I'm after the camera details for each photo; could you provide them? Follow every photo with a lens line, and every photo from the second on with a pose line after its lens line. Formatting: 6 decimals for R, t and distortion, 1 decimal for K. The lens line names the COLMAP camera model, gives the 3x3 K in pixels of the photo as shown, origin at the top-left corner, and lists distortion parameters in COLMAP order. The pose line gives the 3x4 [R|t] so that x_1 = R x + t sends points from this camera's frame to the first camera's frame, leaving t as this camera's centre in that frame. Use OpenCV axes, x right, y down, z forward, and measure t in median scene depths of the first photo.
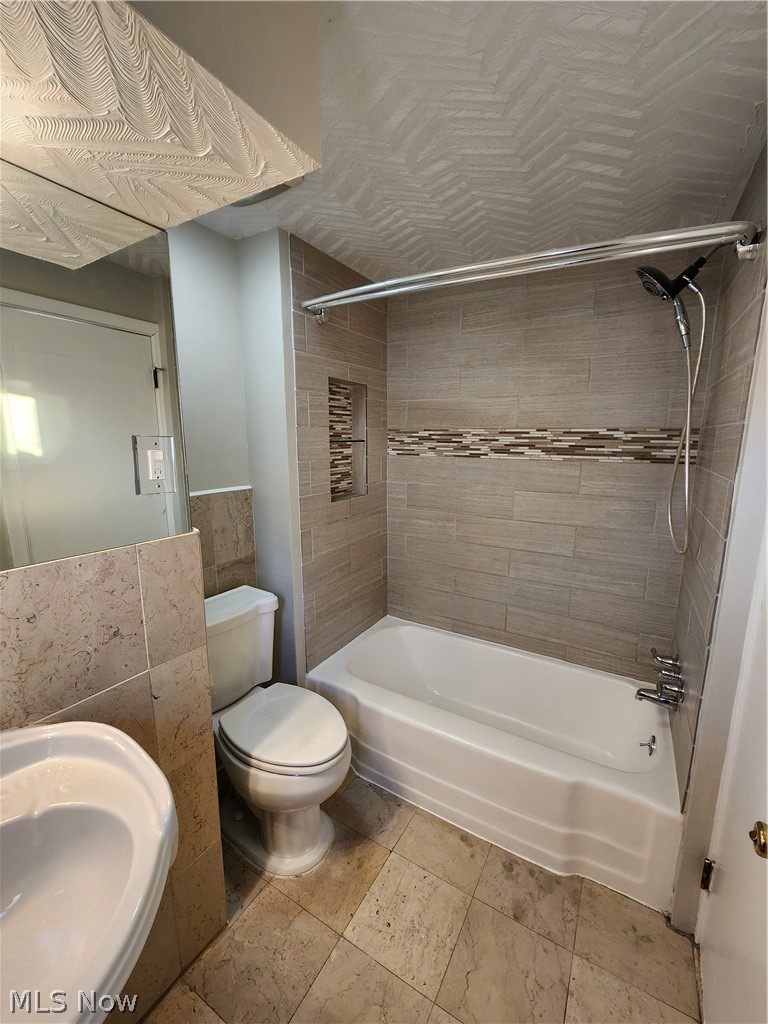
lens RADIAL K [[419.5, 0, 390.4], [0, 419.5, 512.5], [0, 0, 1]] dist [0.000105, -0.001654]
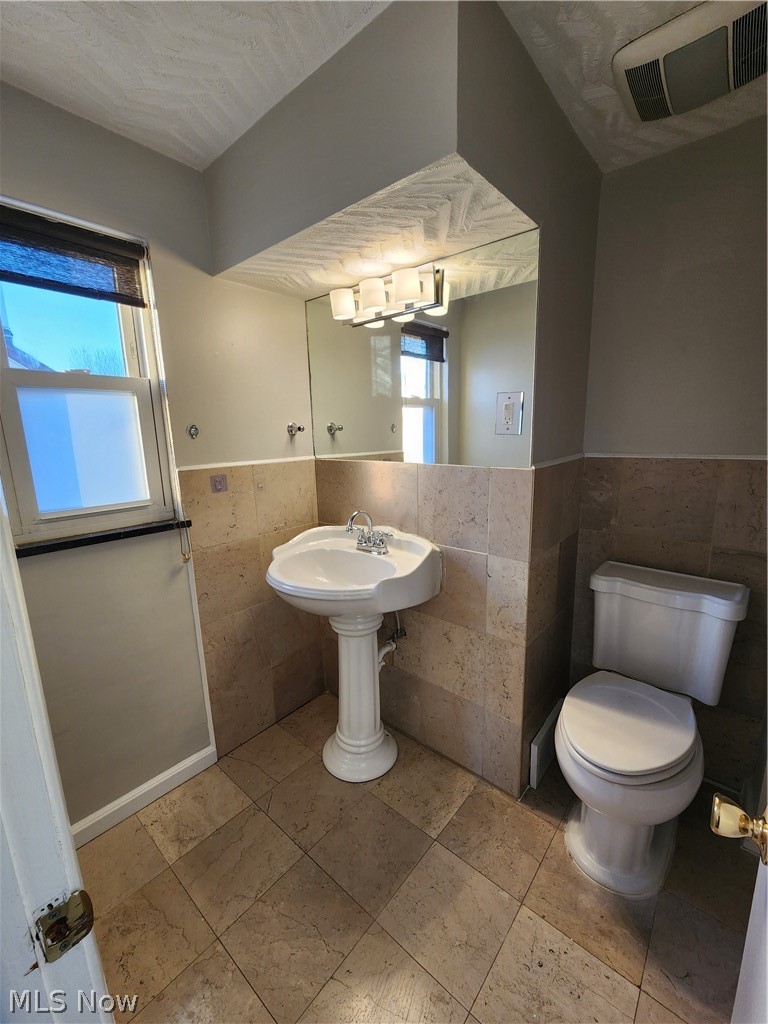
lens RADIAL K [[419.5, 0, 389.9], [0, 419.5, 509.7], [0, 0, 1]] dist [0.000105, -0.001654]
pose [[-0.173344, 0.187683, -0.966813, 0.681160], [-0.154979, 0.964245, 0.214972, -0.032604], [0.972591, 0.187100, -0.138060, 0.641127]]
